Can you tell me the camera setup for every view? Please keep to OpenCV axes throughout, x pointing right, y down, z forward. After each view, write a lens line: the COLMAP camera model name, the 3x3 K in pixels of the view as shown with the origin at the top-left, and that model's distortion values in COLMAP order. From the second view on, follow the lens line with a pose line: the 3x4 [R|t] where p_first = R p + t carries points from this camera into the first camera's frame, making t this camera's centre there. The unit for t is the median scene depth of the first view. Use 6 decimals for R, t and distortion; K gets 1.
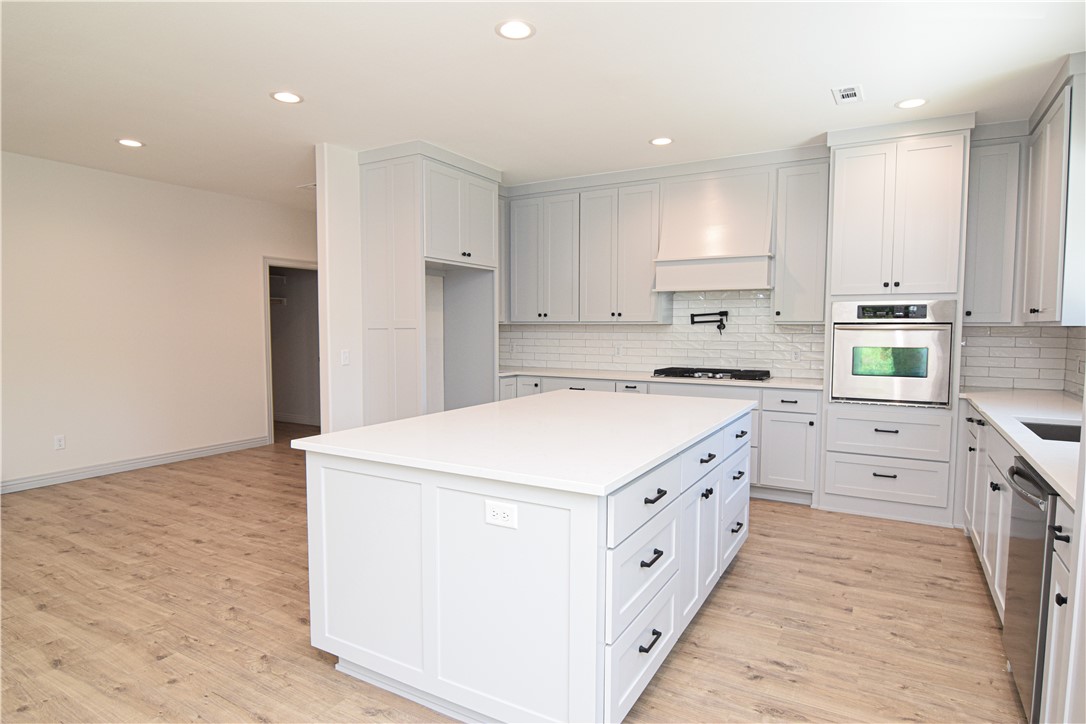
lens RADIAL K [[610.8, 0, 538.6], [0, 610.8, 370.3], [0, 0, 1]] dist [-0.010500, -0.009399]
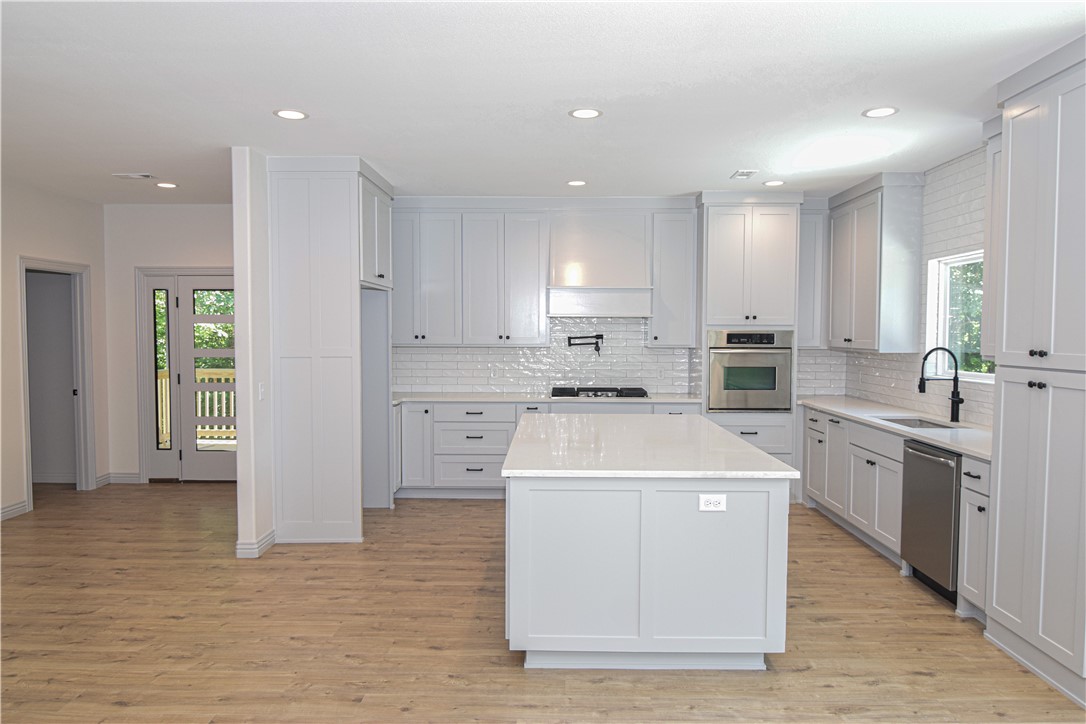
lens RADIAL K [[753.6, 0, 540.8], [0, 753.6, 369.1], [0, 0, 1]] dist [0.000422, -0.015781]
pose [[0.871295, -0.025427, 0.490101, -0.515299], [0.034304, 0.999370, -0.009137, -0.030211], [-0.489560, 0.024774, 0.871618, -0.140010]]
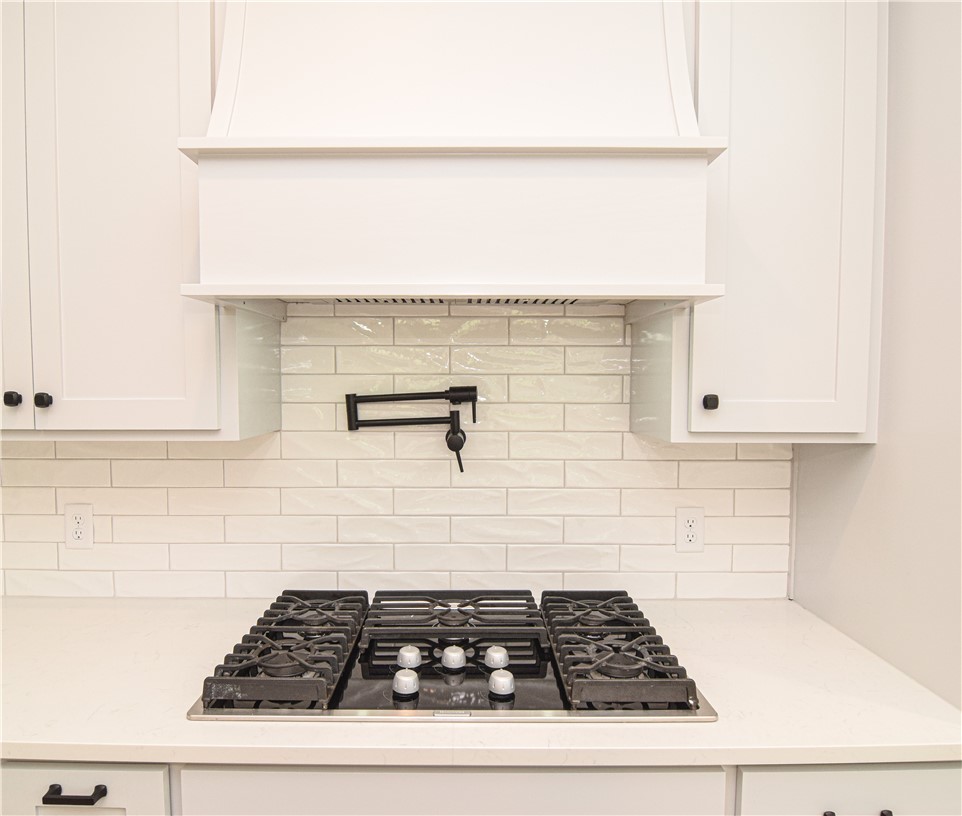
lens RADIAL K [[618.2, 0, 474.9], [0, 618.2, 411.7], [0, 0, 1]] dist [-0.007098, -0.000789]
pose [[0.853302, -0.023547, 0.520885, 0.177511], [0.037482, 0.999165, -0.016235, -0.091520], [-0.520068, 0.033377, 0.853472, 0.854790]]
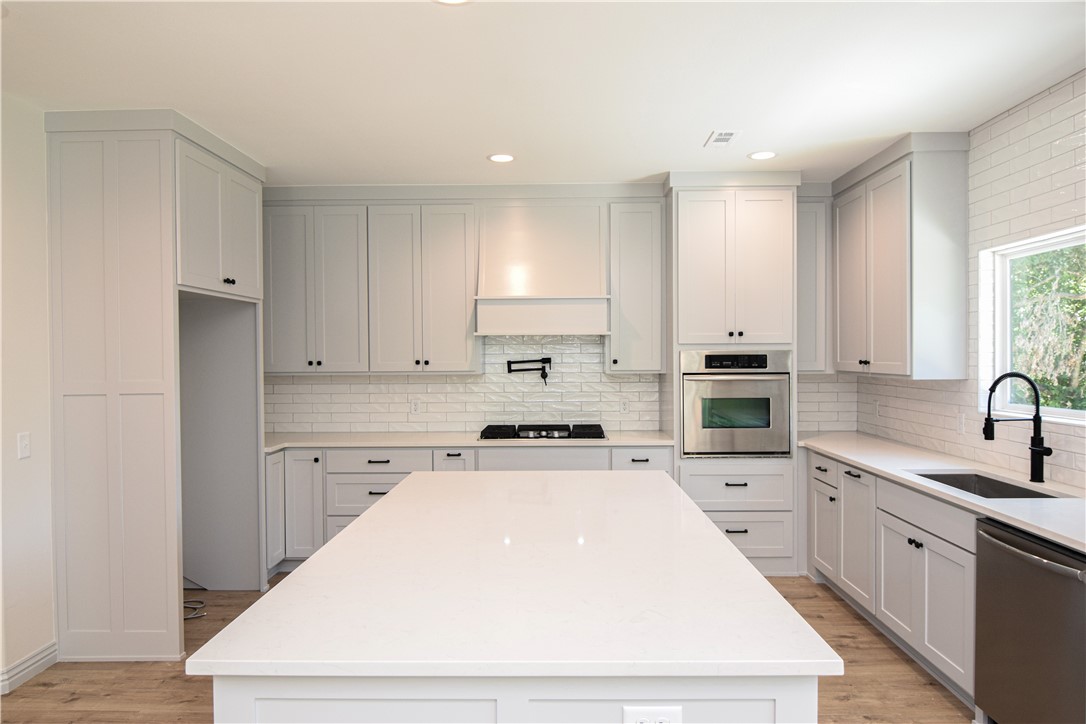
lens RADIAL K [[699.4, 0, 547.1], [0, 699.4, 365.1], [0, 0, 1]] dist [-0.005469, -0.007841]
pose [[0.869852, -0.016098, 0.493050, -0.212708], [0.043605, 0.998064, -0.044341, -0.048632], [-0.491381, 0.060070, 0.868870, 0.156261]]
